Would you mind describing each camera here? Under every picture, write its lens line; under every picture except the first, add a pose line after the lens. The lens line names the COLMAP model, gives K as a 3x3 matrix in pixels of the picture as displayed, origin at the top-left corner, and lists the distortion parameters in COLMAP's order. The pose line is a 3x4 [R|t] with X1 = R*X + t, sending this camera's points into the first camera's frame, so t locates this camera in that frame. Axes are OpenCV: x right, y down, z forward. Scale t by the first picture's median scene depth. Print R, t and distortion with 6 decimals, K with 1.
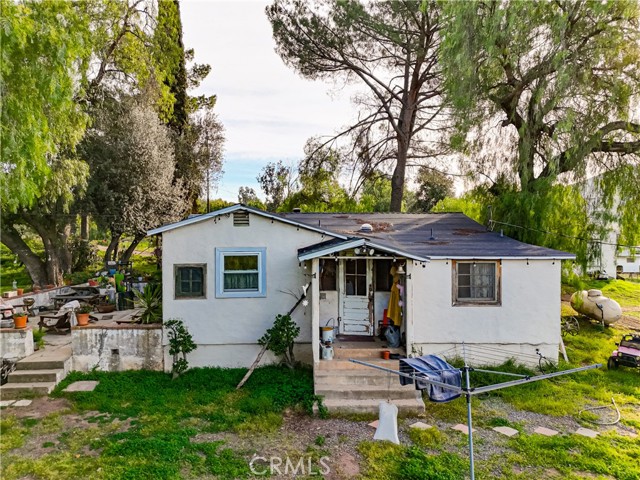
lens RADIAL K [[472.9, 0, 320.0], [0, 472.9, 240.0], [0, 0, 1]] dist [0.084306, -0.080373]
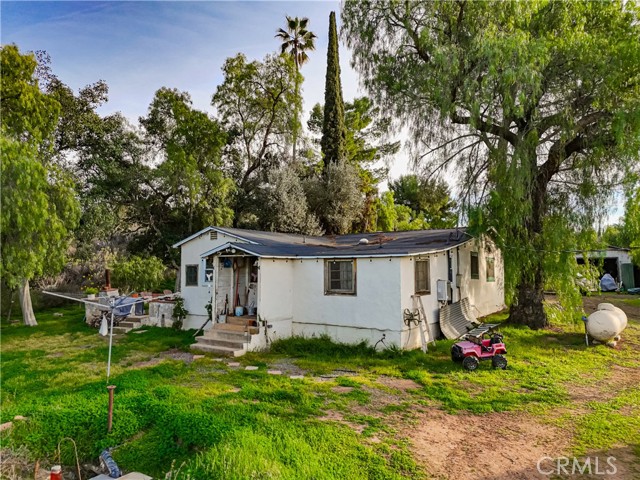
lens RADIAL K [[472.9, 0, 320.0], [0, 472.9, 240.0], [0, 0, 1]] dist [0.084306, -0.080373]
pose [[0.788157, -0.044855, -0.613838, 1.056136], [0.000271, 0.997366, -0.072533, 0.083326], [0.615474, 0.057001, 0.786093, -0.013681]]
